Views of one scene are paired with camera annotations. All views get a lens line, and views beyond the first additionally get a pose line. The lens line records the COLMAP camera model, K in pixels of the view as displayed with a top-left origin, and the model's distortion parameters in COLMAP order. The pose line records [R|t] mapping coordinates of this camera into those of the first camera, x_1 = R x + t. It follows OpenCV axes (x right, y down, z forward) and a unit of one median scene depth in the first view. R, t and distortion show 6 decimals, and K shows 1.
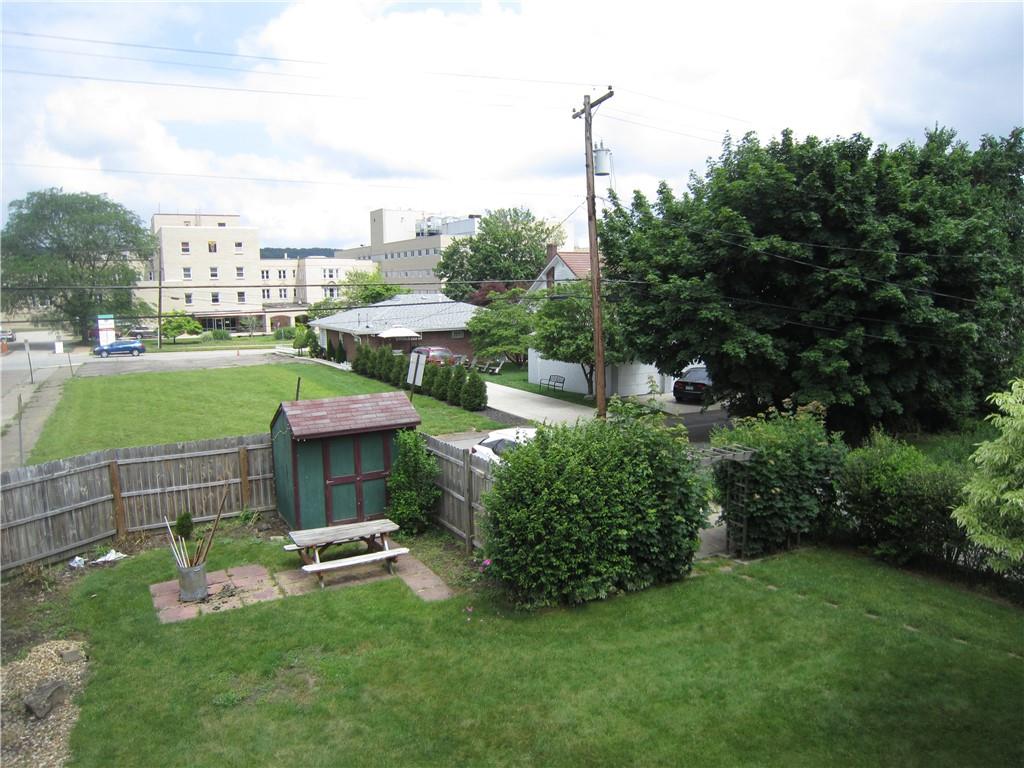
lens RADIAL K [[729.8, 0, 504.4], [0, 729.8, 378.8], [0, 0, 1]] dist [-0.060923, 0.026873]
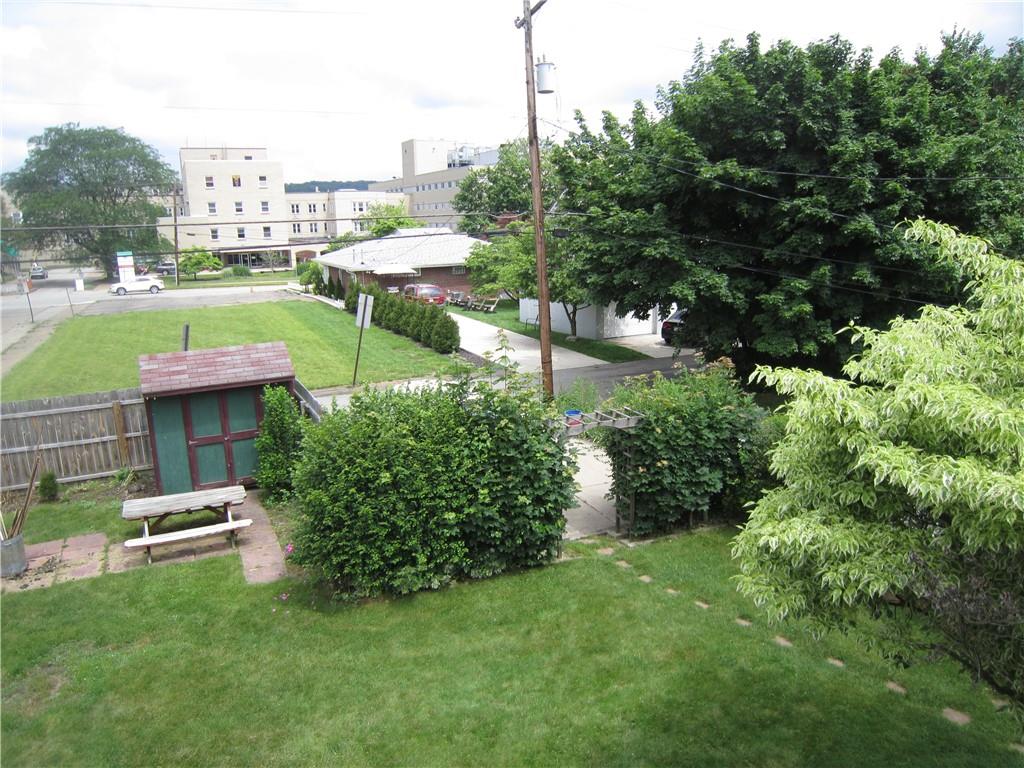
lens RADIAL K [[729.8, 0, 508.2], [0, 729.8, 380.1], [0, 0, 1]] dist [-0.060923, 0.026873]
pose [[0.998223, 0.003611, -0.059482, 0.160126], [0.001930, 0.995680, 0.092833, -0.014983], [0.059560, -0.092783, 0.993903, 0.097509]]
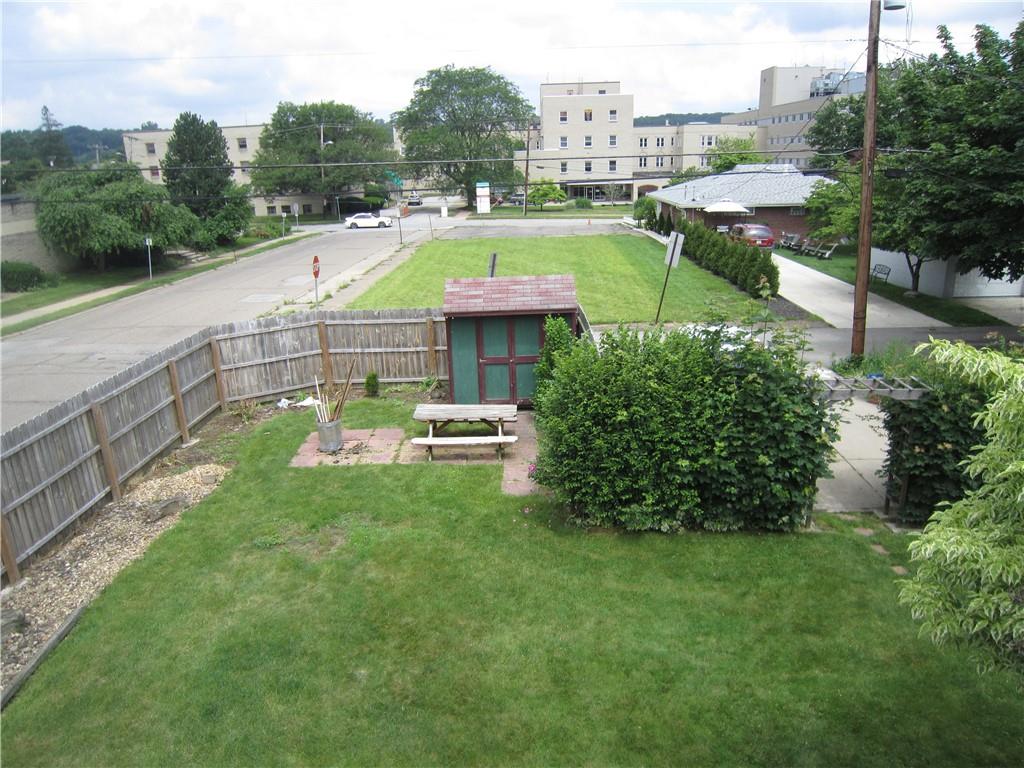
lens RADIAL K [[729.8, 0, 511.8], [0, 729.8, 378.0], [0, 0, 1]] dist [-0.060923, 0.026873]
pose [[0.869924, 0.130844, -0.475513, 0.215272], [-0.046485, 0.981626, 0.185066, -0.018852], [0.490991, -0.138889, 0.860022, 0.107905]]
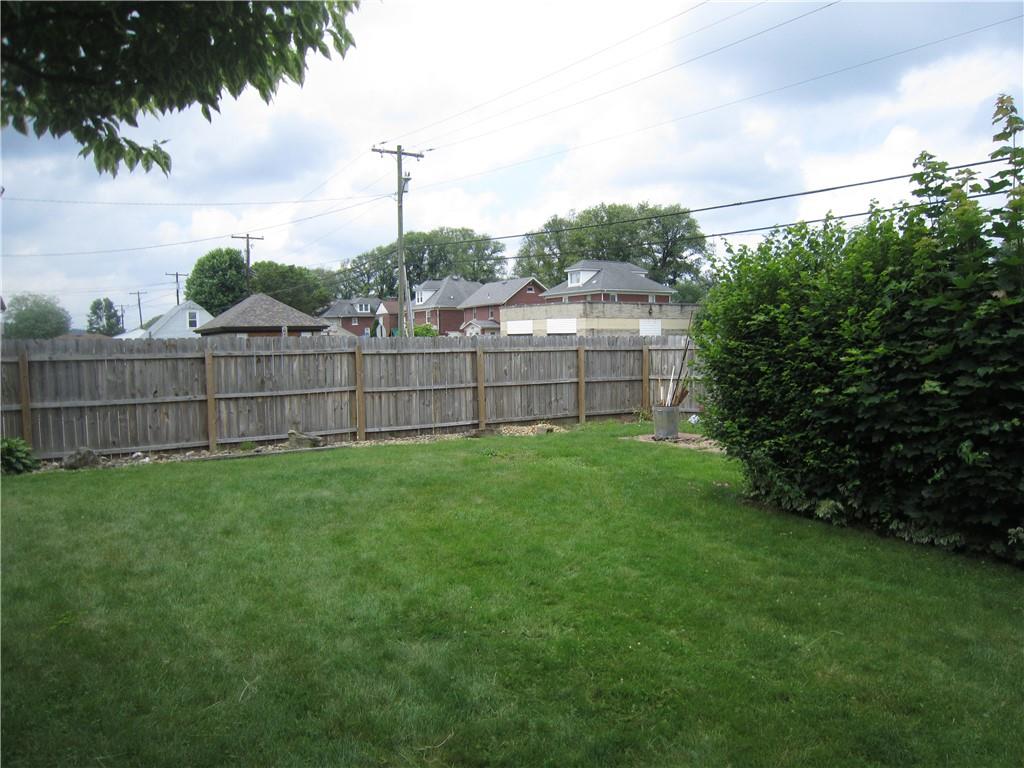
lens RADIAL K [[729.8, 0, 512.4], [0, 729.8, 384.5], [0, 0, 1]] dist [-0.060923, 0.026873]
pose [[0.093593, 0.072552, -0.992964, 0.385353], [-0.125185, 0.990284, 0.060557, 0.116294], [0.987709, 0.118636, 0.101766, 0.409083]]
